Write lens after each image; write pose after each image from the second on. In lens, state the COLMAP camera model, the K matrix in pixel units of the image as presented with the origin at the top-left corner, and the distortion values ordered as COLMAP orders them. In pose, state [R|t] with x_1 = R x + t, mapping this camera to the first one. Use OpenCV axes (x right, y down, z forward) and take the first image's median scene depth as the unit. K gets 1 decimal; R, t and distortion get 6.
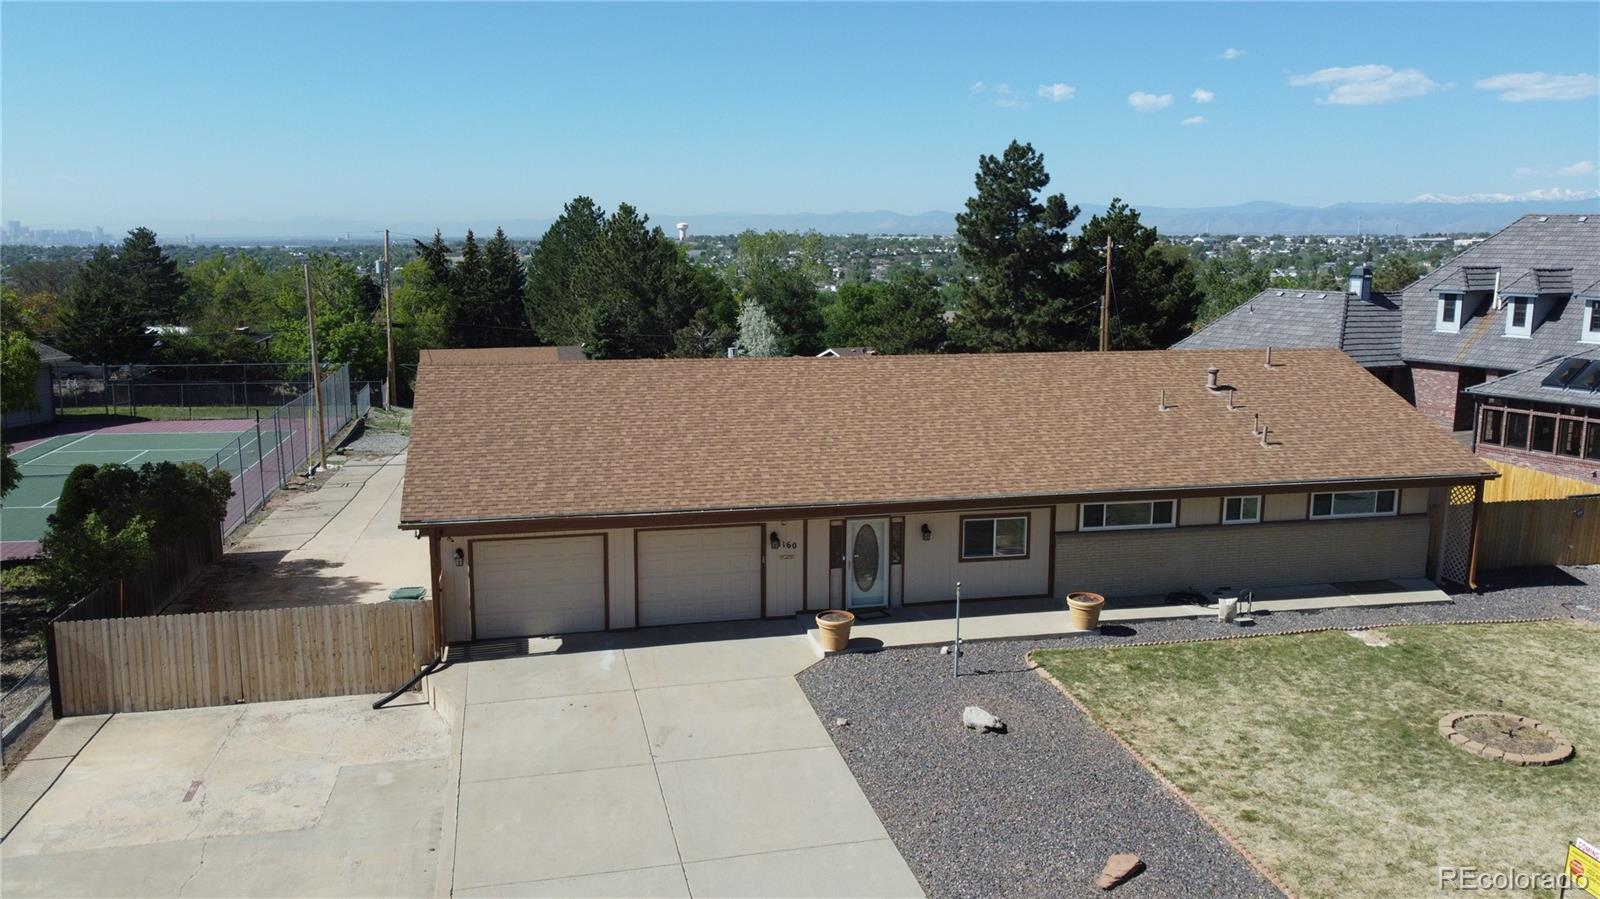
lens RADIAL K [[1209.7, 0, 796.7], [0, 1209.7, 451.0], [0, 0, 1]] dist [-0.001402, -0.000881]
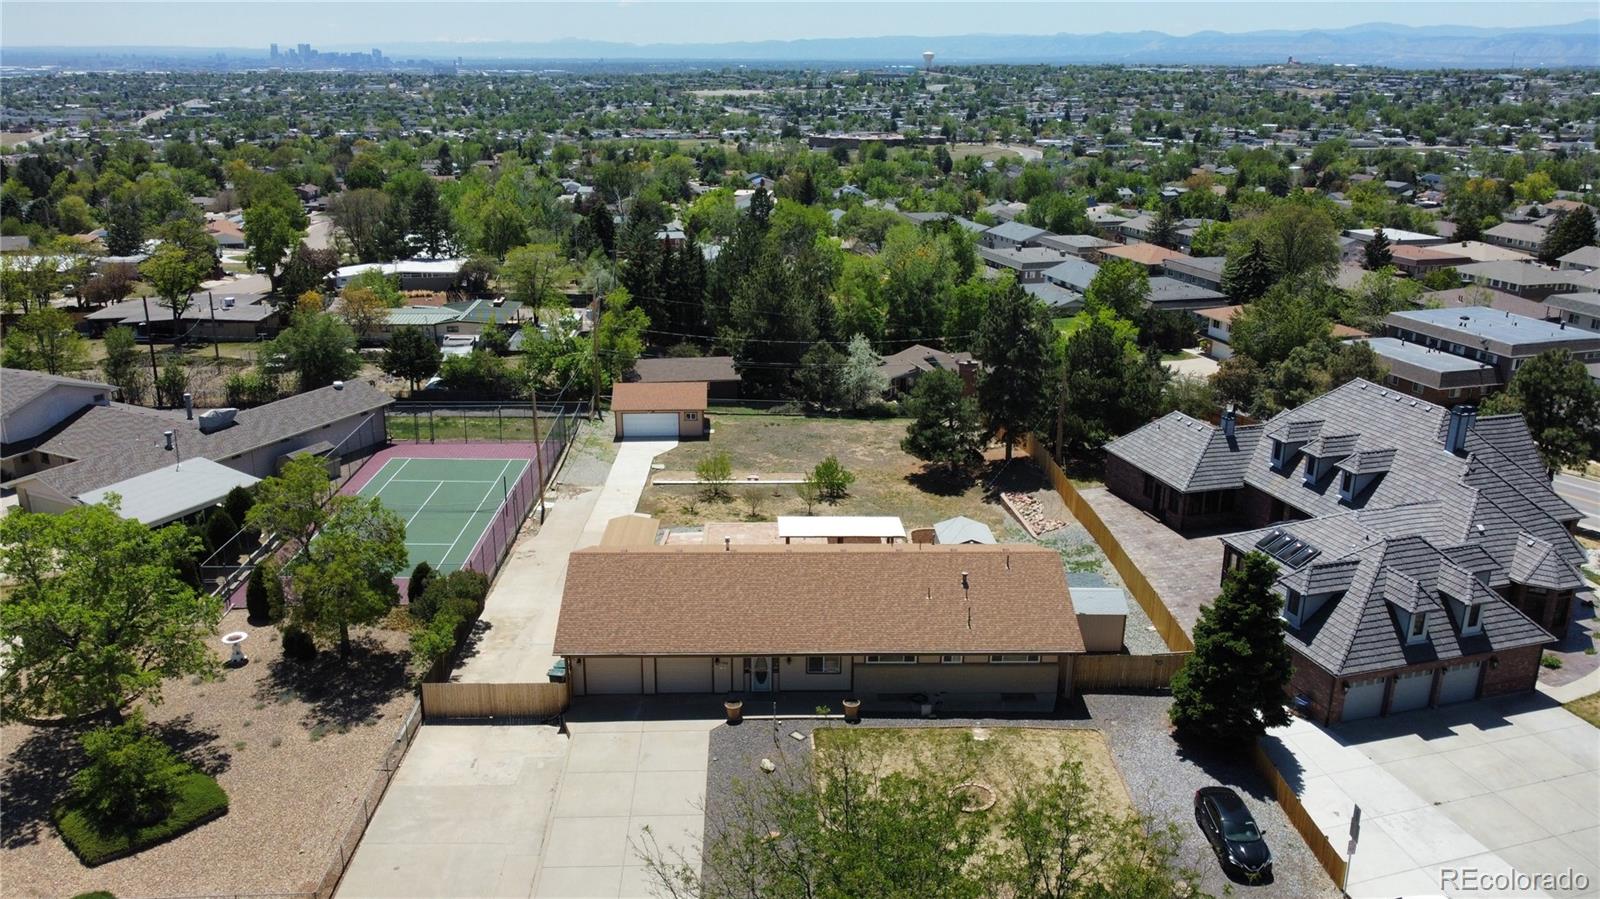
lens RADIAL K [[1210.6, 0, 798.8], [0, 1210.6, 448.2], [0, 0, 1]] dist [-0.001303, -0.004704]
pose [[0.980647, 0.062681, -0.185479, 0.545762], [-0.036962, 0.989602, 0.139003, -0.663054], [0.192263, -0.129457, 0.972767, -1.141360]]
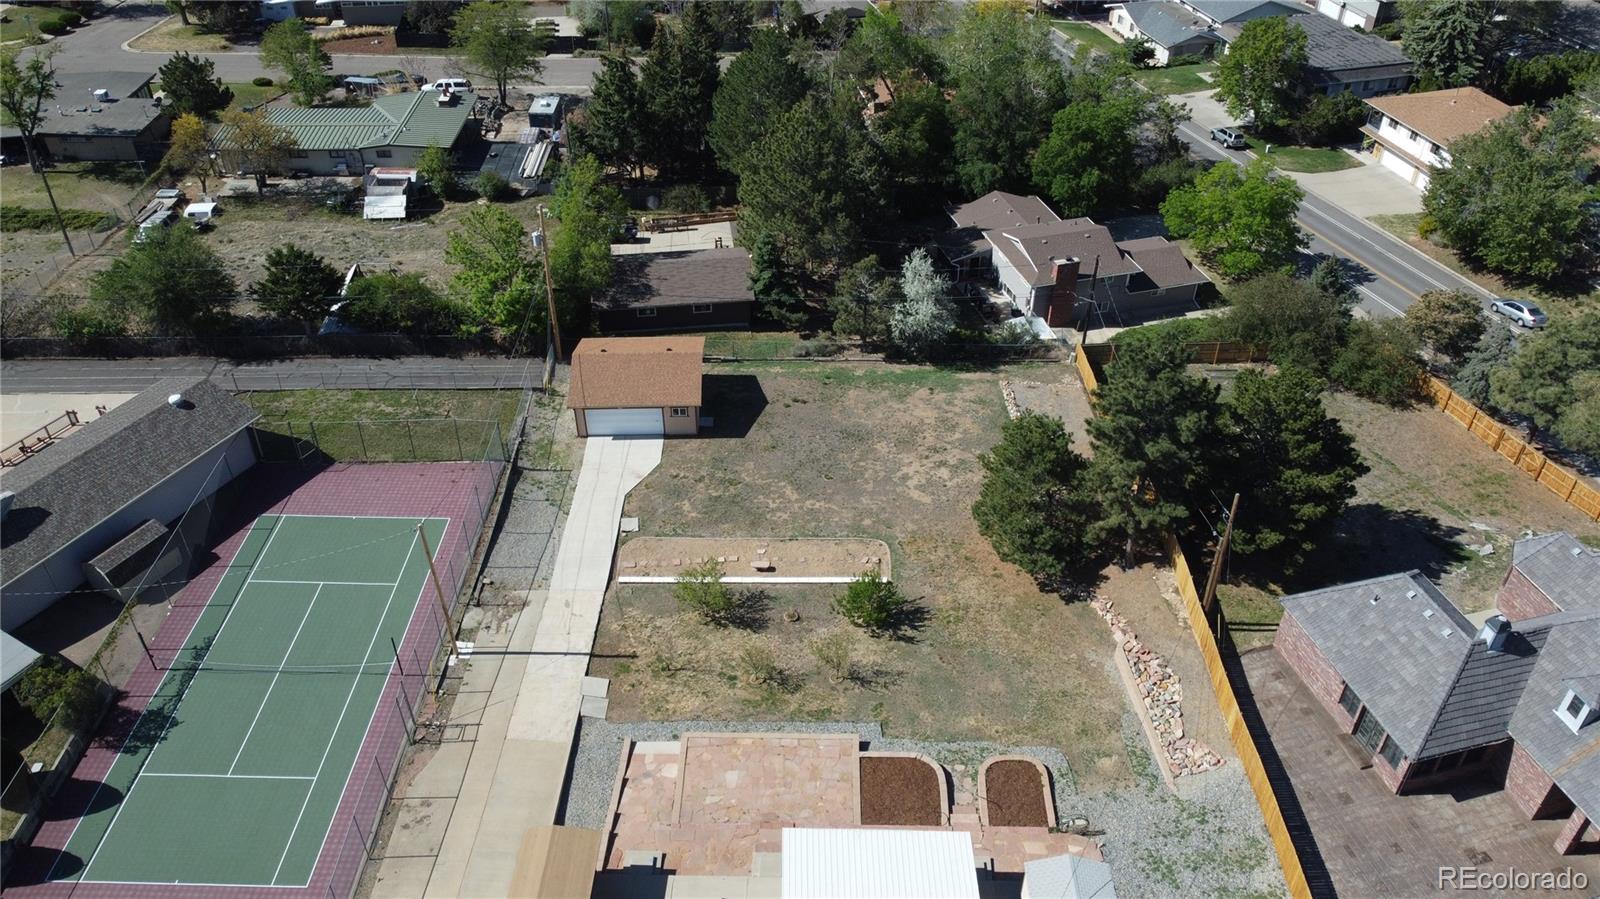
lens RADIAL K [[1209.7, 0, 797.9], [0, 1209.7, 446.4], [0, 0, 1]] dist [-0.001402, -0.000881]
pose [[0.972125, 0.137352, -0.190020, 0.254716], [-0.035589, 0.887497, 0.459437, -1.521510], [0.231747, -0.439868, 0.867646, 0.349340]]
